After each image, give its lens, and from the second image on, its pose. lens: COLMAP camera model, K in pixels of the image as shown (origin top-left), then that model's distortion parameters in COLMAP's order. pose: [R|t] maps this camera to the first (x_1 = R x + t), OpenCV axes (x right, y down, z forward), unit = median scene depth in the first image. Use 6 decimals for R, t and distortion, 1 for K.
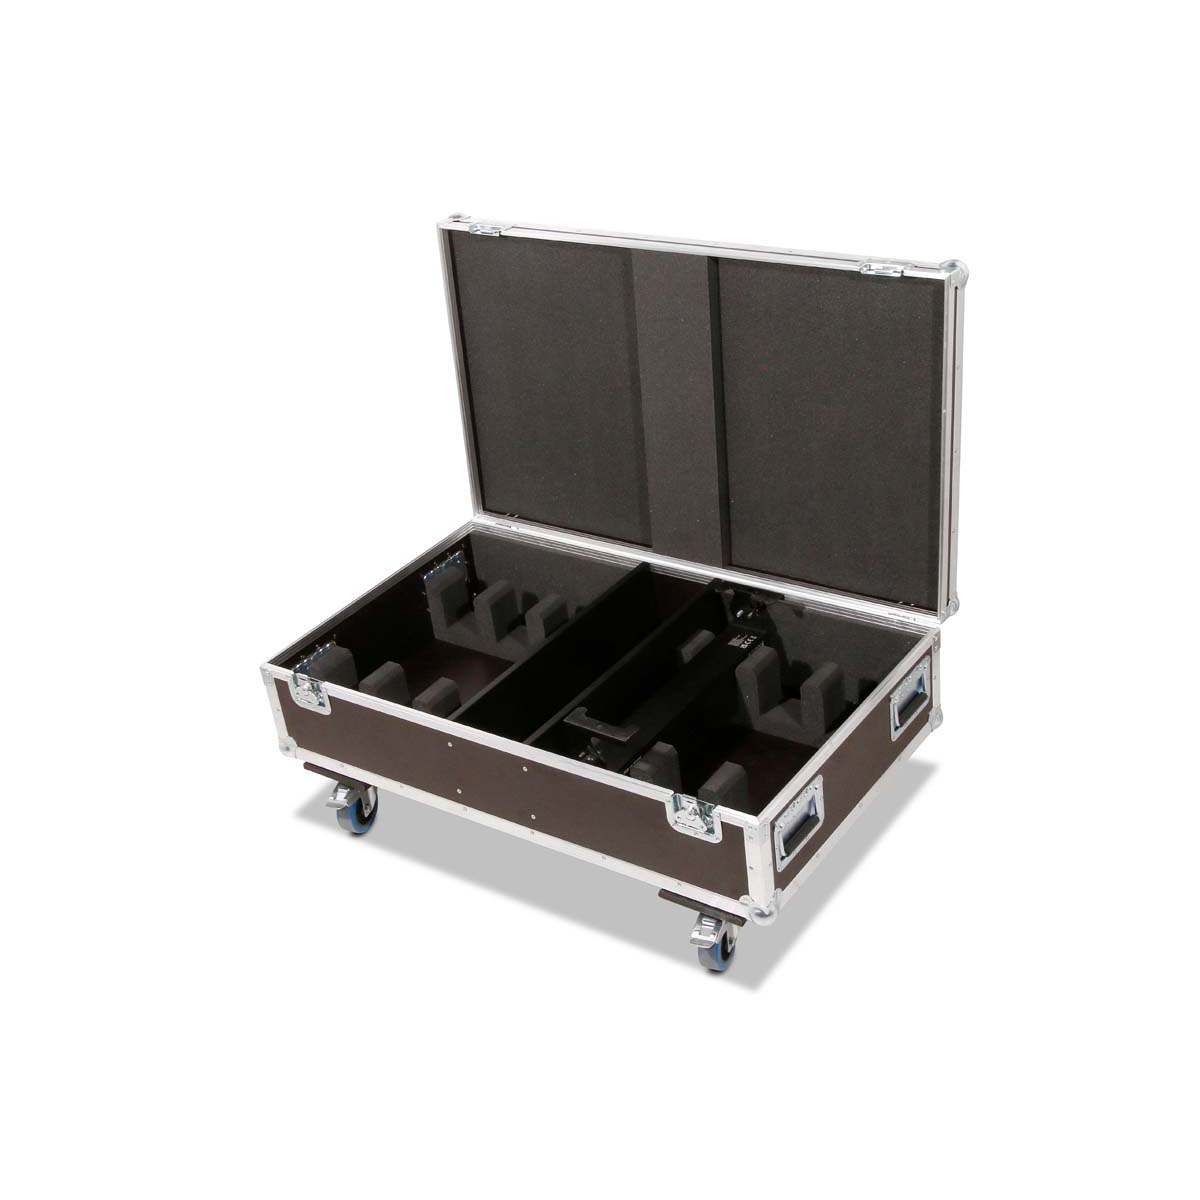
lens RADIAL K [[1594.1, 0, 618.2], [0, 1594.1, 600.1], [0, 0, 1]] dist [0.071253, 0.000000]
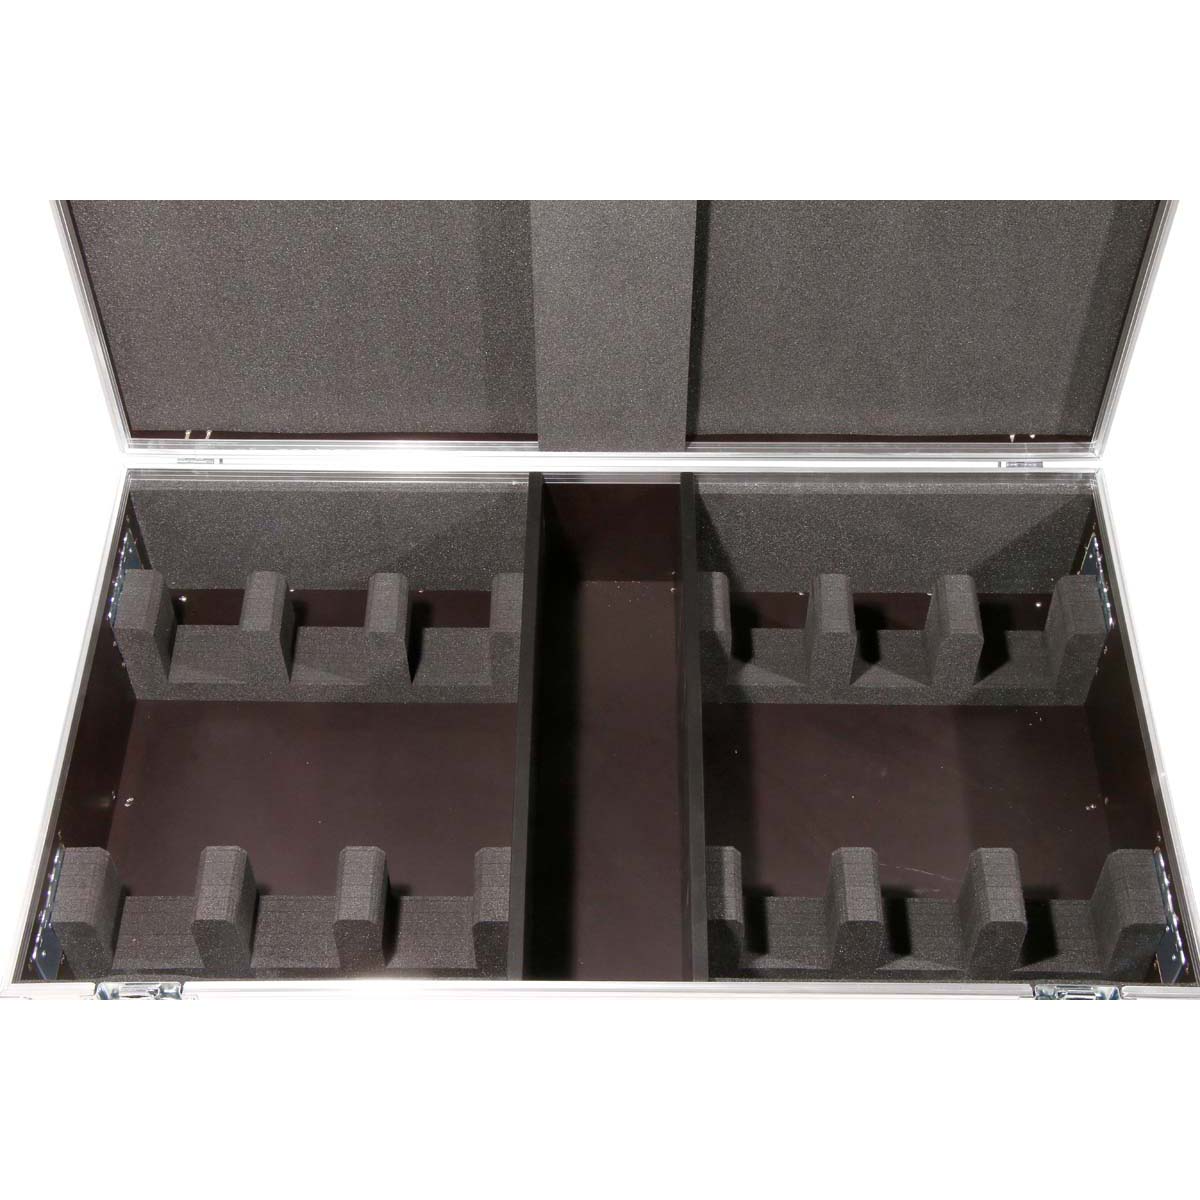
lens RADIAL K [[1768.2, 0, 600.5], [0, 1768.2, 601.9], [0, 0, 1]] dist [0.156899, 0.000000]
pose [[0.821487, -0.371615, 0.432506, -0.271780], [0.199763, 0.897963, 0.392119, -0.241791], [-0.534091, -0.235722, 0.811900, 0.518815]]
